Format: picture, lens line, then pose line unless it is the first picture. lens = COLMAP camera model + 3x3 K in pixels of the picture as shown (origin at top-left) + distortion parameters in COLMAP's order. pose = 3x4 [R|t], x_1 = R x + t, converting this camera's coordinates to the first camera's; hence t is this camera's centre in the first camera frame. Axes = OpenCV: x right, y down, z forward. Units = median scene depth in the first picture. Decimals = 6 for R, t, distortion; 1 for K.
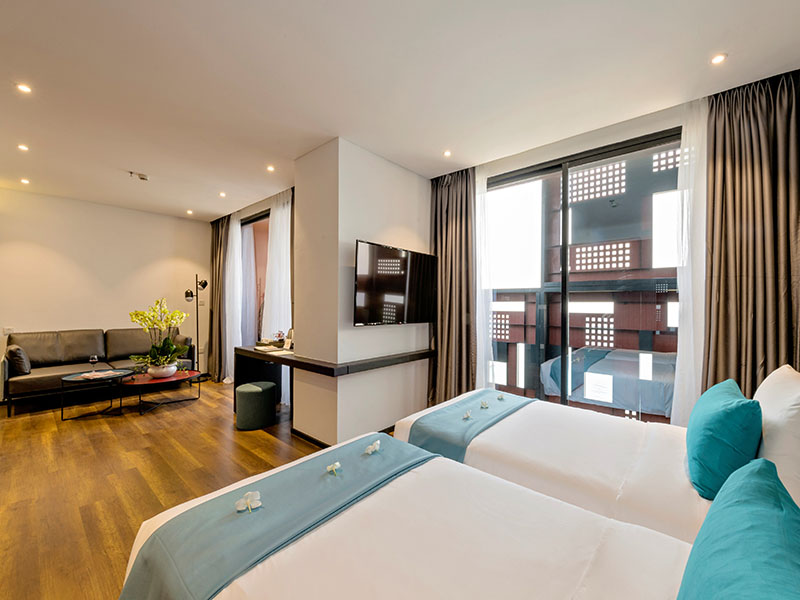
lens RADIAL K [[323.0, 0, 418.0], [0, 323.0, 303.6], [0, 0, 1]] dist [0.001305, -0.000451]
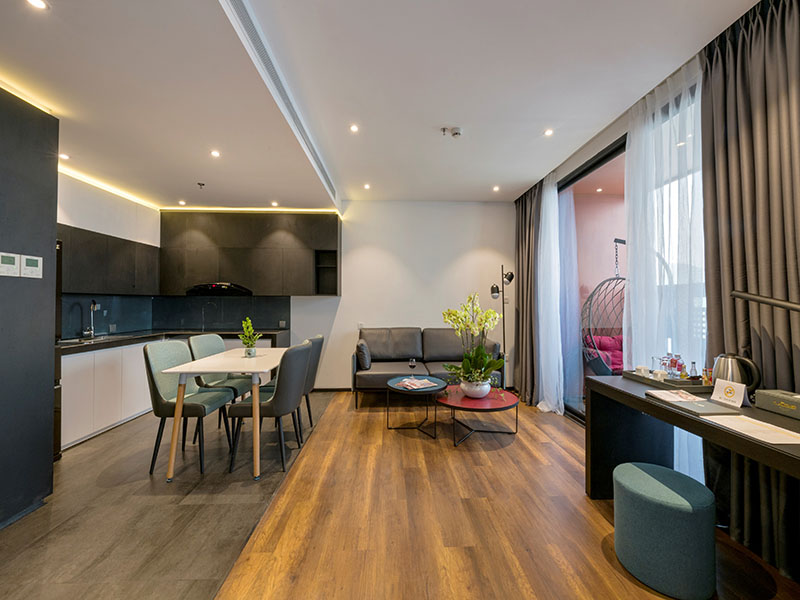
lens RADIAL K [[319.2, 0, 400.0], [0, 319.2, 300.0], [0, 0, 1]] dist [-0.046862, -0.000077]
pose [[0.663077, -0.009637, -0.748490, -0.342202], [0.003150, 0.999944, -0.010084, 0.005881], [0.748545, 0.004329, 0.663070, 0.364921]]
